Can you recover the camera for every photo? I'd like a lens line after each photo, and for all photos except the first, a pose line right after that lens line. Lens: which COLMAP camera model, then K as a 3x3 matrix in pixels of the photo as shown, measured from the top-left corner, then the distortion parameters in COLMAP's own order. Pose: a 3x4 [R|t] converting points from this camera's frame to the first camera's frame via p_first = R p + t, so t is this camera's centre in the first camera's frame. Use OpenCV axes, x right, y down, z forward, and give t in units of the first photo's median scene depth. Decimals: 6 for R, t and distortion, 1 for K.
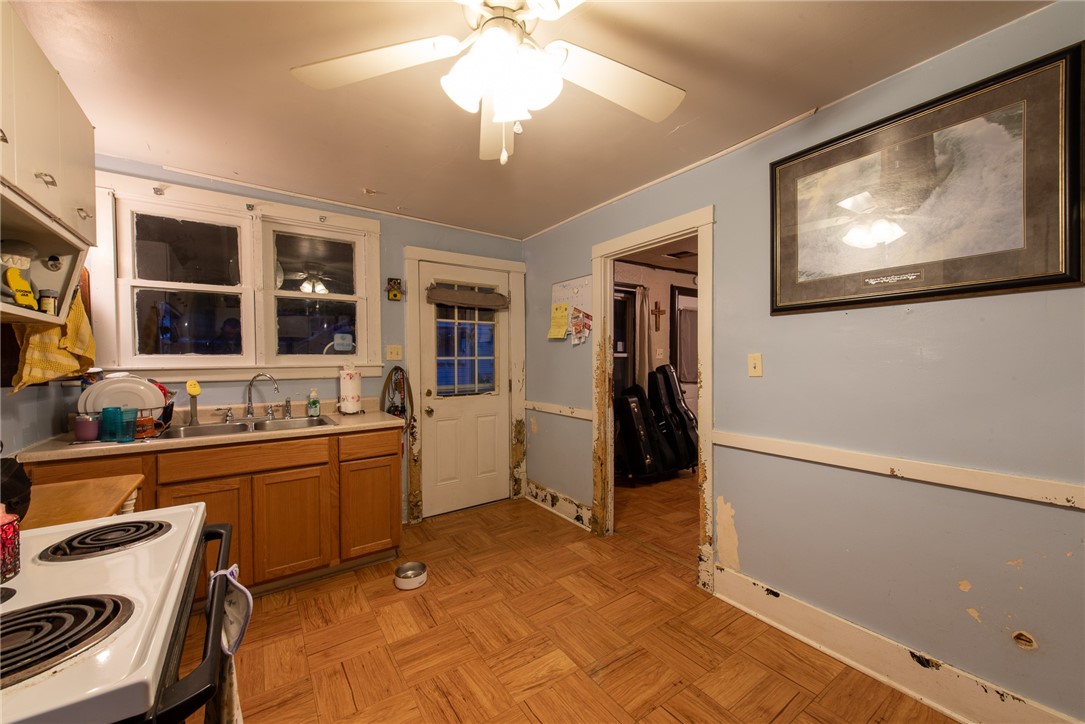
lens RADIAL K [[424.2, 0, 548.6], [0, 424.2, 363.4], [0, 0, 1]] dist [0.014436, -0.001508]
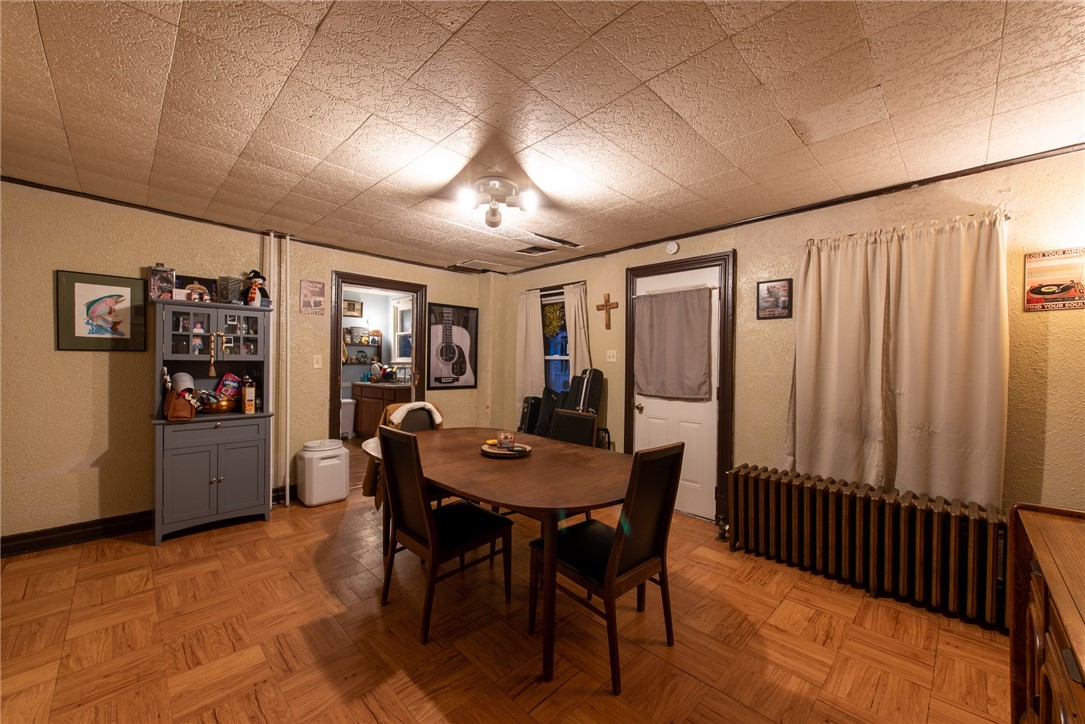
lens RADIAL K [[424.2, 0, 544.0], [0, 424.2, 363.7], [0, 0, 1]] dist [0.014436, -0.001508]
pose [[0.171258, 0.011456, -0.985160, 2.042968], [-0.022404, 0.999719, 0.007731, -0.021800], [0.984971, 0.020747, 0.171467, 1.413082]]
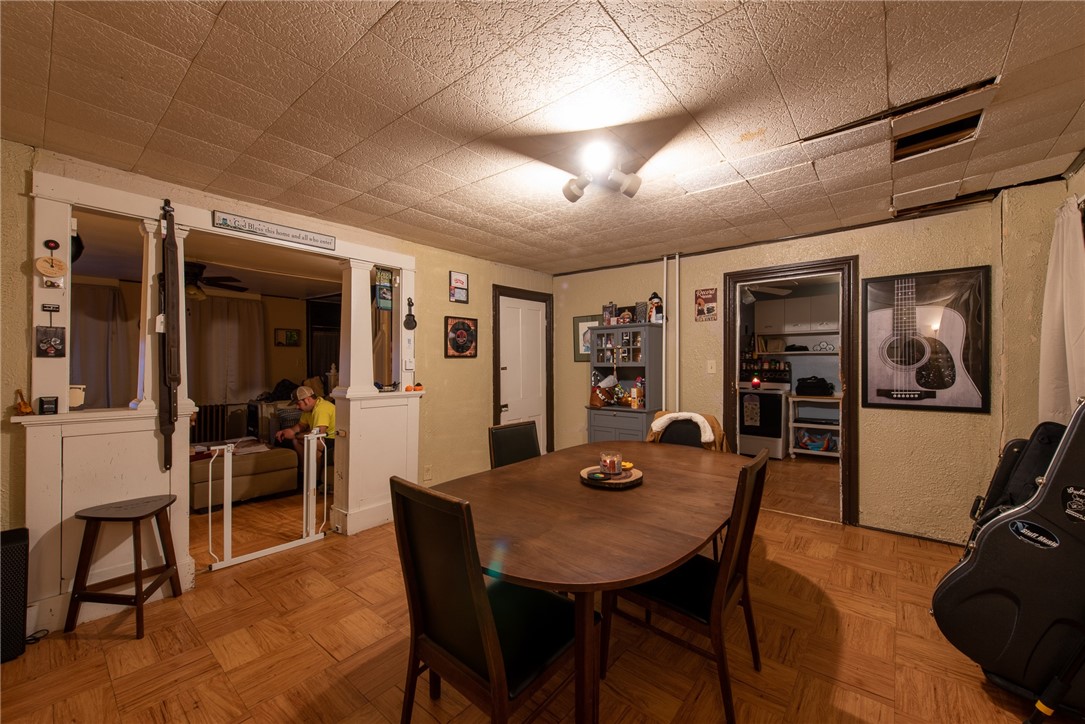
lens RADIAL K [[424.2, 0, 542.2], [0, 424.2, 363.5], [0, 0, 1]] dist [0.014436, -0.001508]
pose [[-0.965297, 0.006292, -0.261080, 1.394293], [0.005097, 0.999973, 0.005253, -0.023477], [0.261106, 0.003740, -0.965303, 2.207399]]
